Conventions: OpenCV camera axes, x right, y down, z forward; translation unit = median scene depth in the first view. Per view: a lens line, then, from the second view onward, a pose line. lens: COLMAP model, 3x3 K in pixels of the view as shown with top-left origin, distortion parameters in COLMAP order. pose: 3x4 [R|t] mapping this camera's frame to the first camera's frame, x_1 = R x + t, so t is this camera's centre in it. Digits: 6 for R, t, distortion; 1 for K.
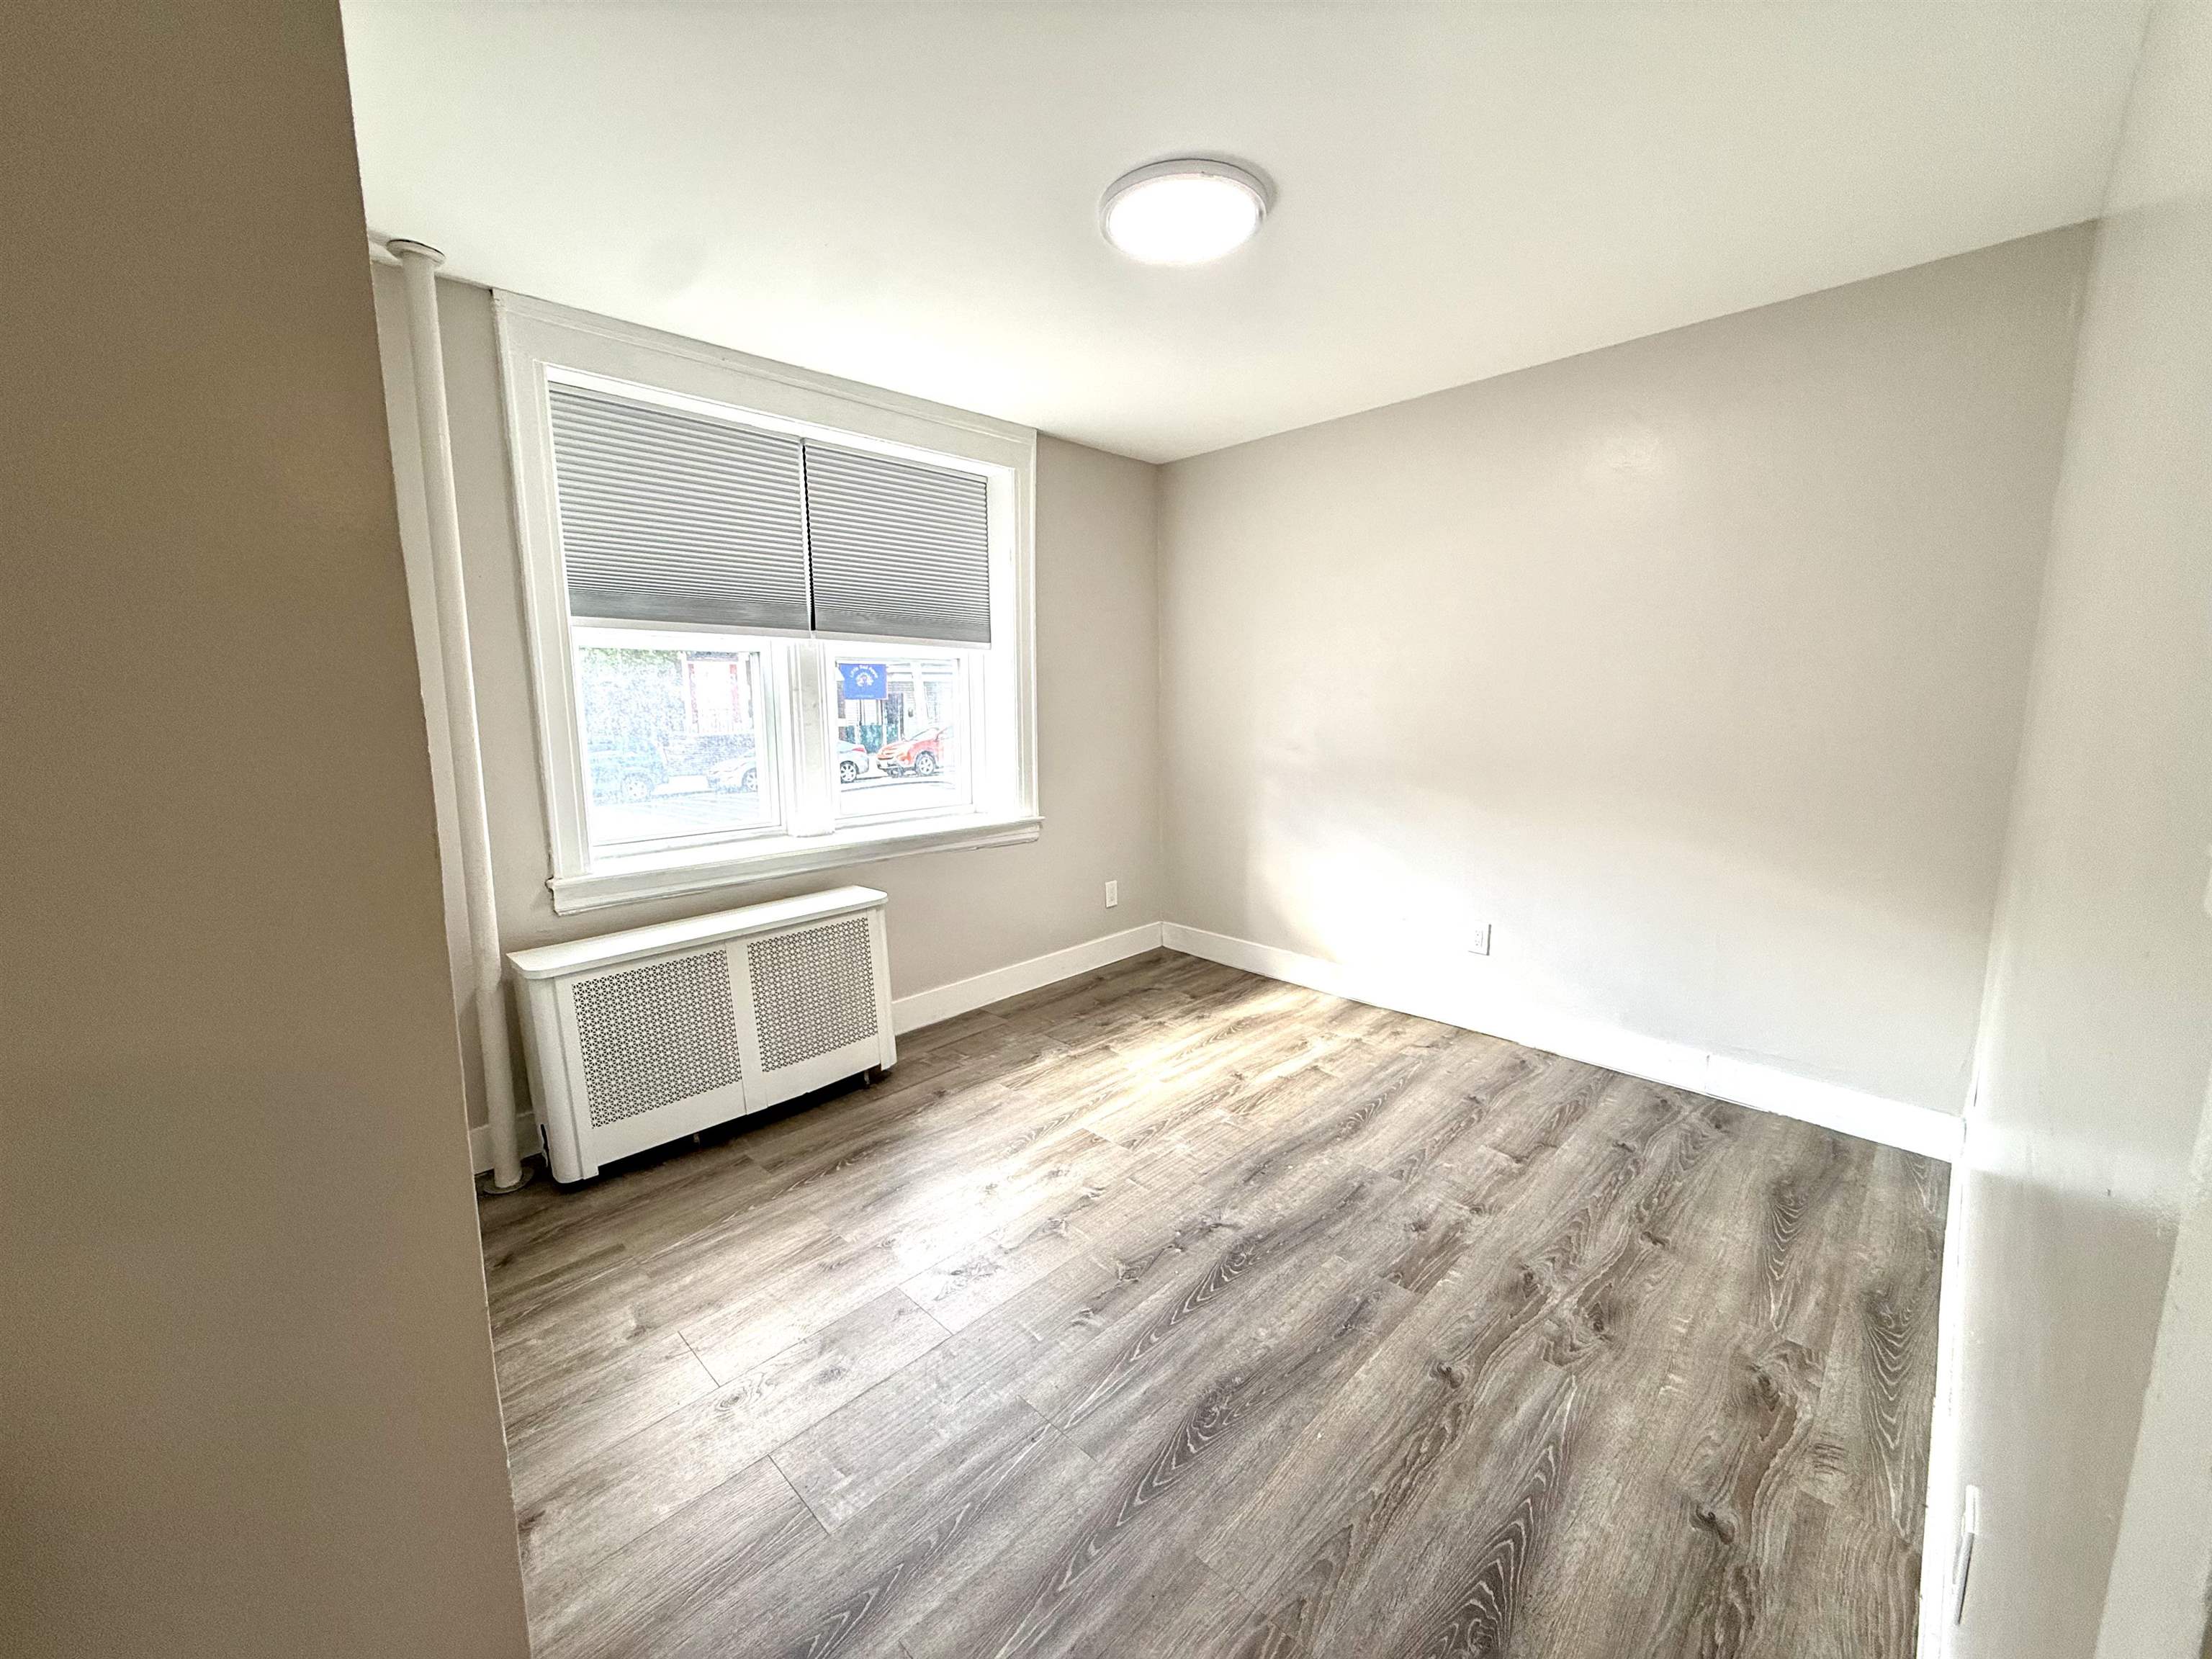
lens RADIAL K [[878.0, 0, 1100.4], [0, 878.0, 830.5], [0, 0, 1]] dist [-0.000575, 0.000398]
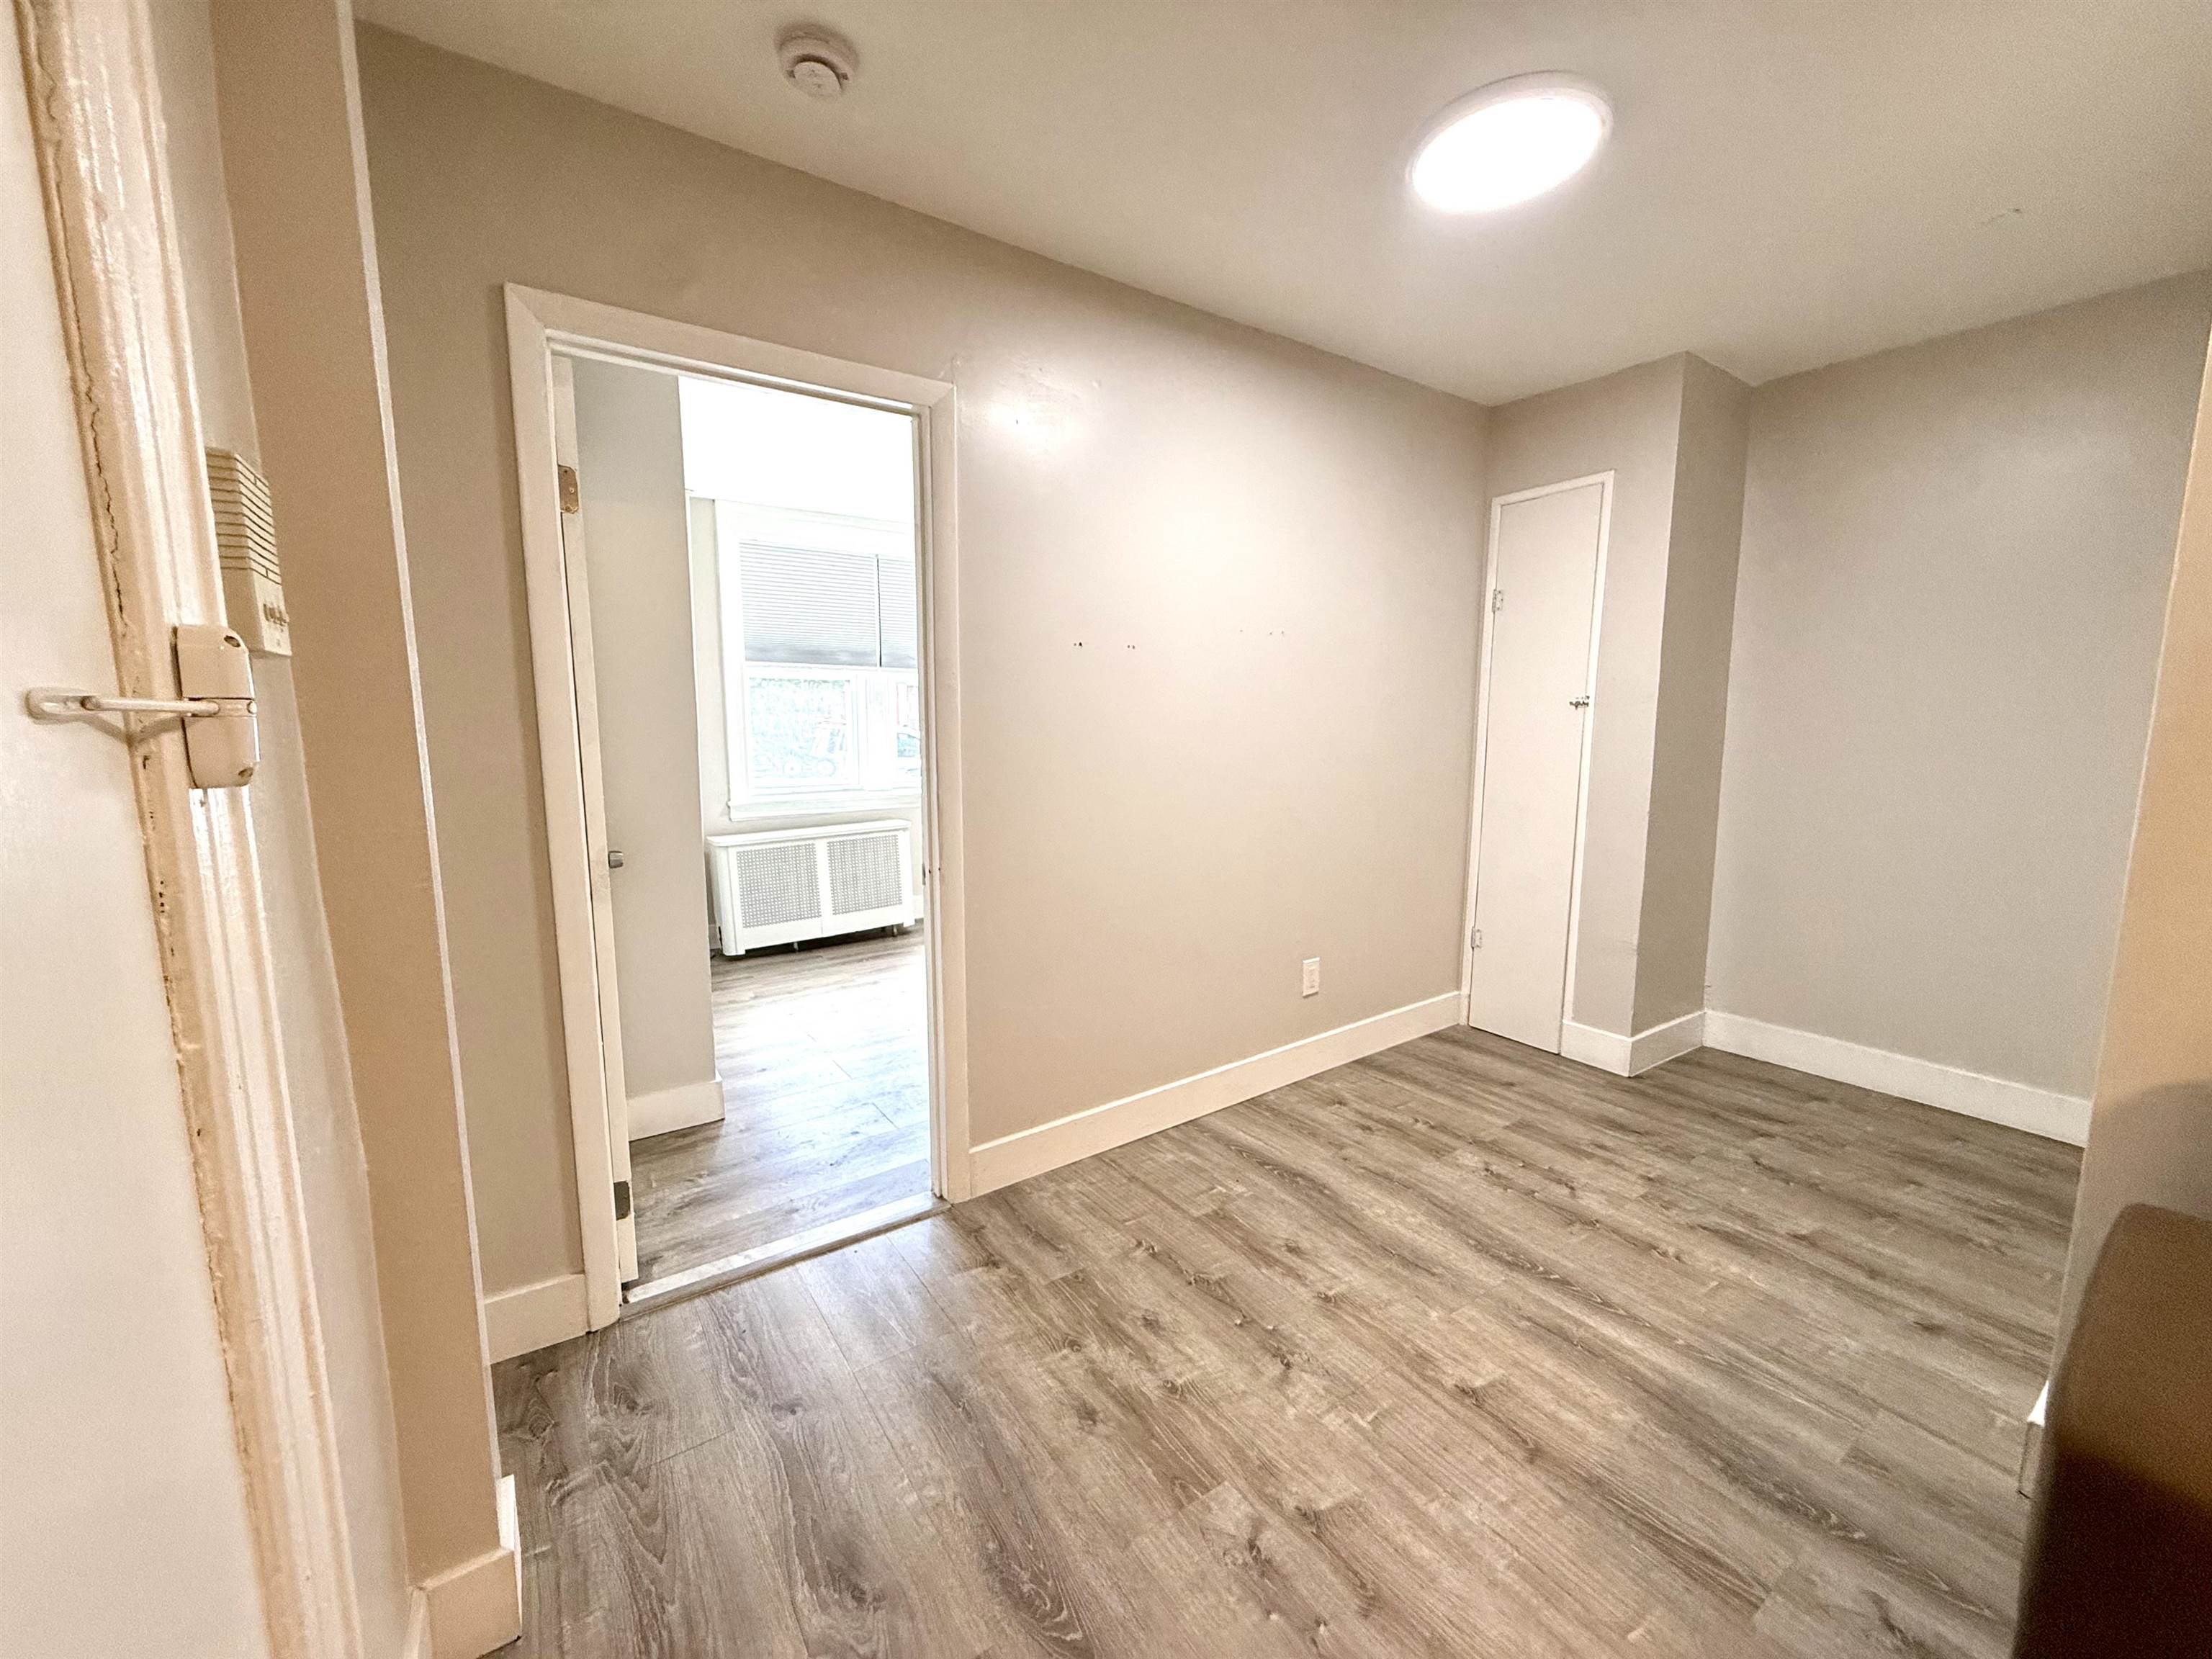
lens RADIAL K [[878.0, 0, 1100.4], [0, 878.0, 830.5], [0, 0, 1]] dist [-0.000575, 0.000398]
pose [[0.983648, 0.033946, -0.176872, 0.504964], [-0.037322, 0.999178, -0.015798, 0.122143], [0.176190, 0.022141, 0.984107, -0.730439]]
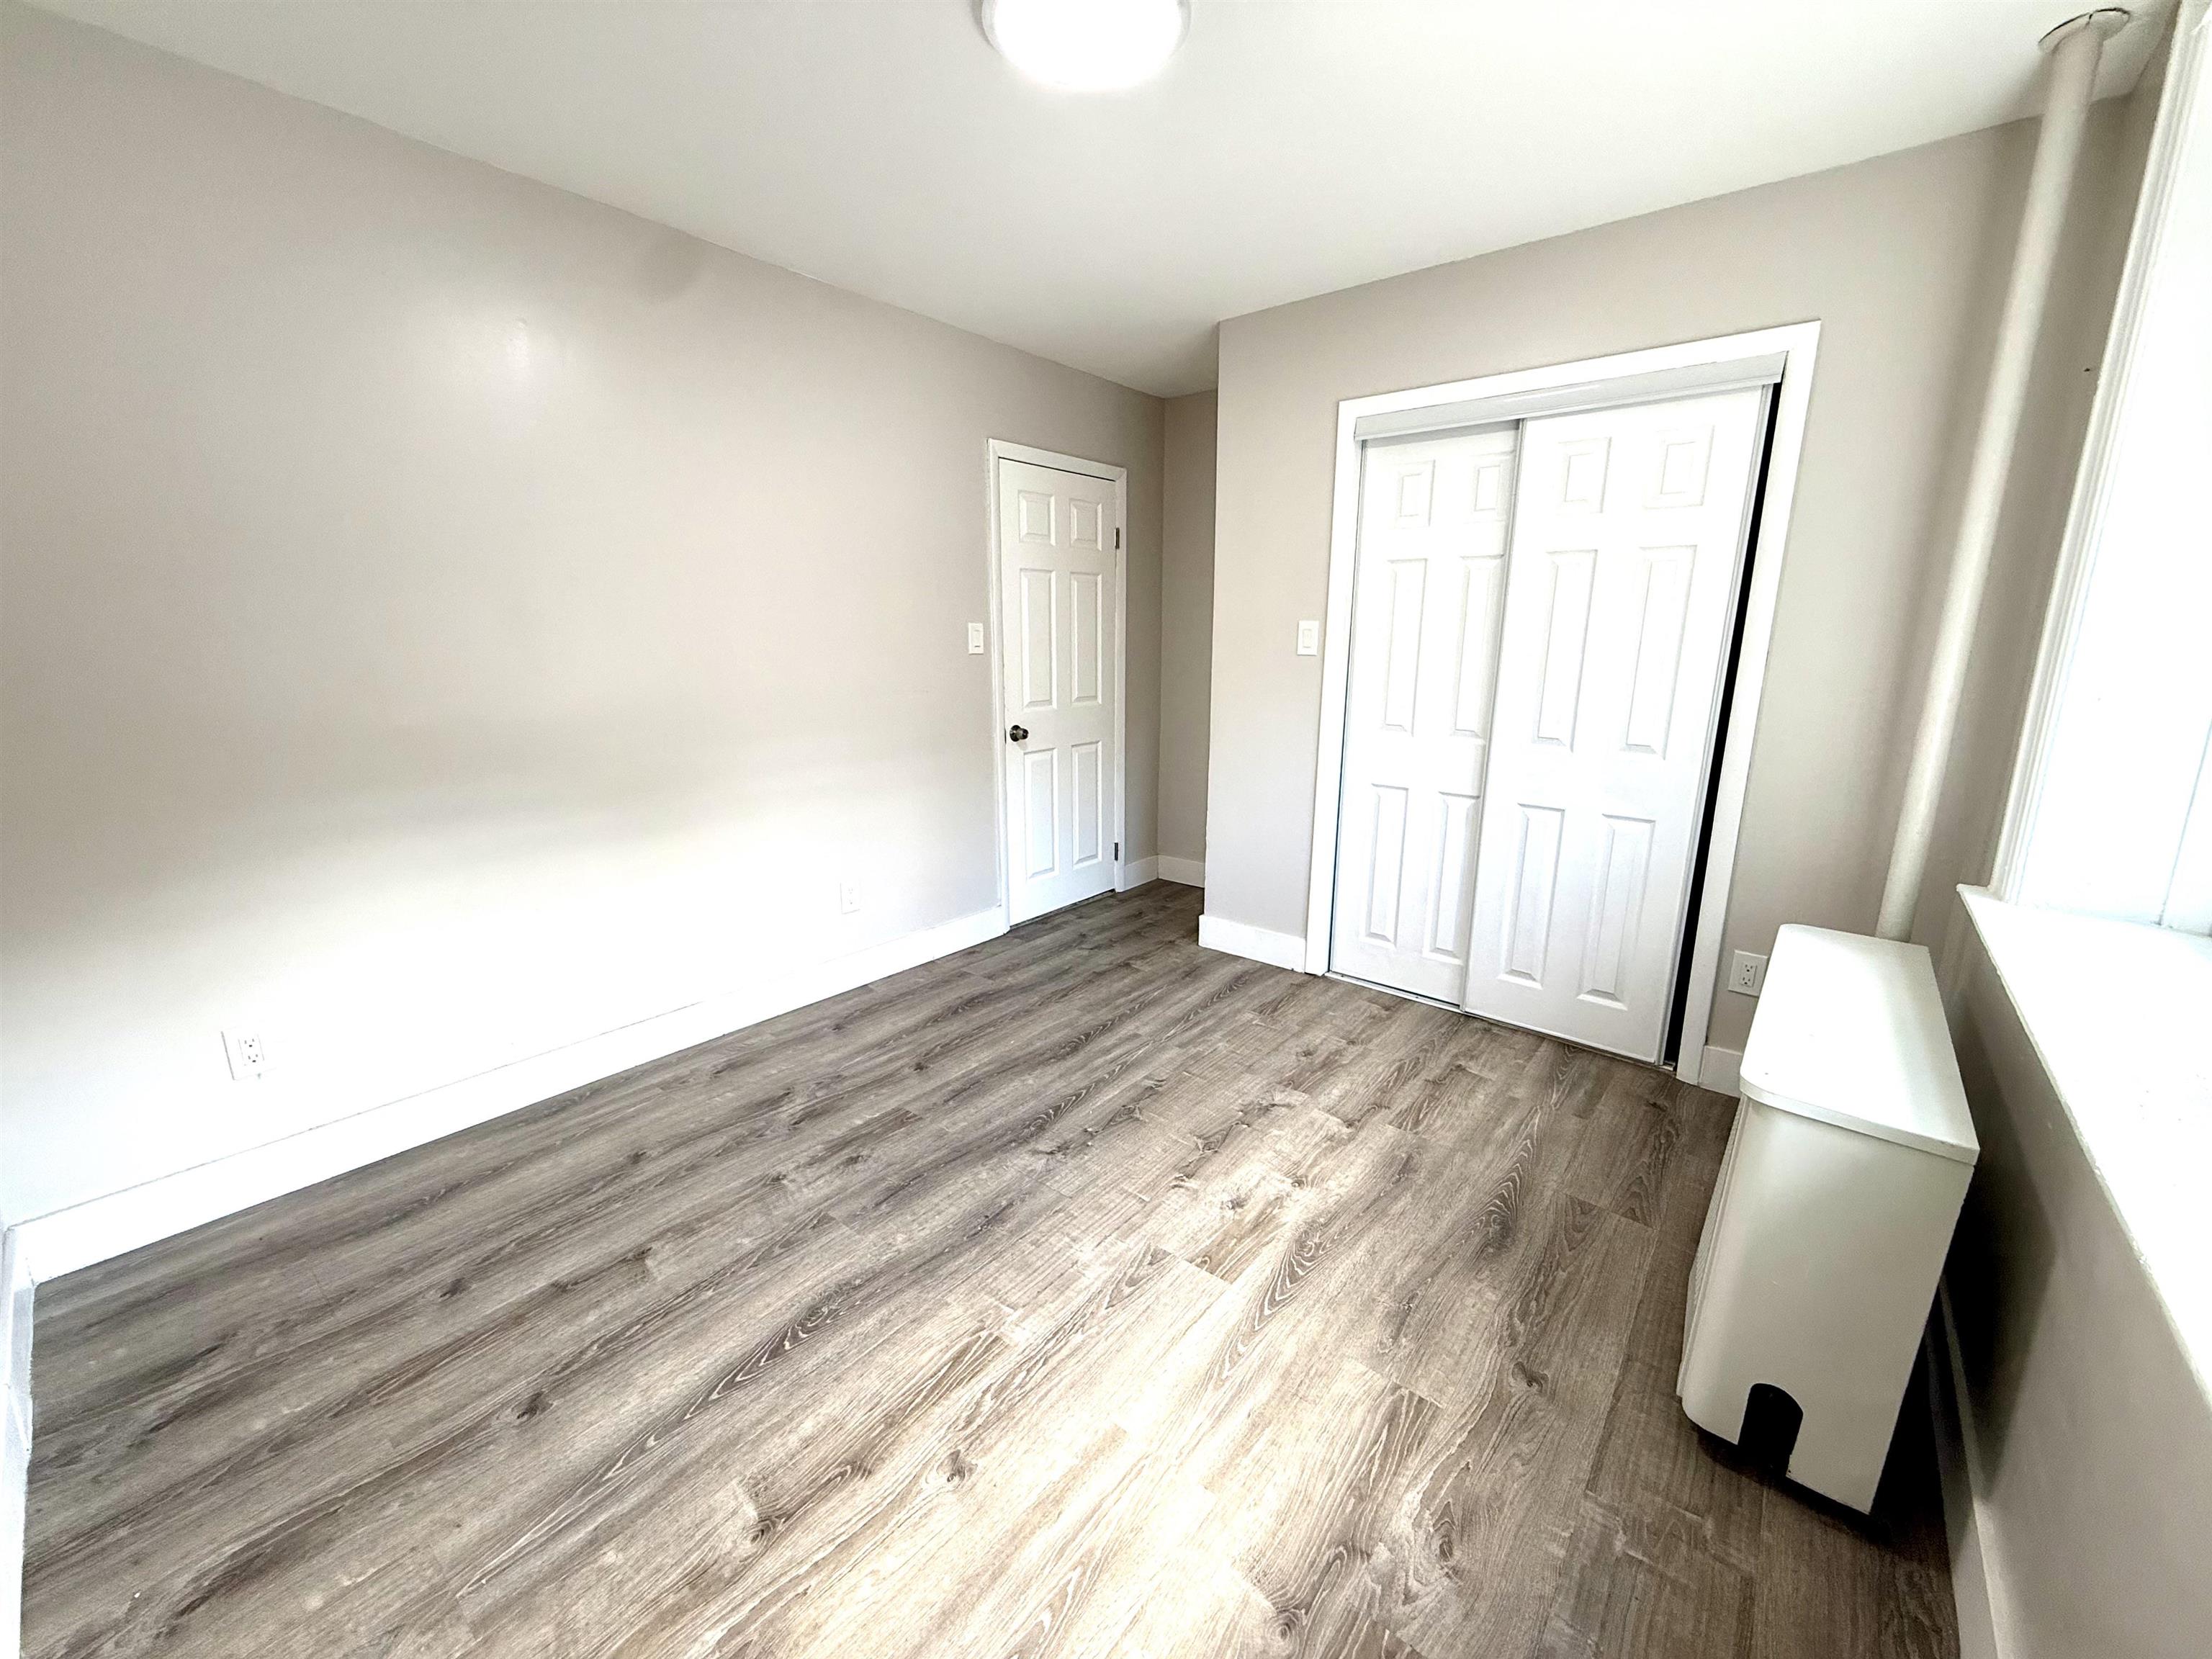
lens RADIAL K [[878.0, 0, 1100.4], [0, 878.0, 830.5], [0, 0, 1]] dist [-0.000575, 0.000398]
pose [[-0.995225, 0.031986, -0.092215, 0.139749], [-0.004788, 0.927643, 0.373437, -0.246494], [0.097487, 0.372095, -0.923061, 1.590136]]
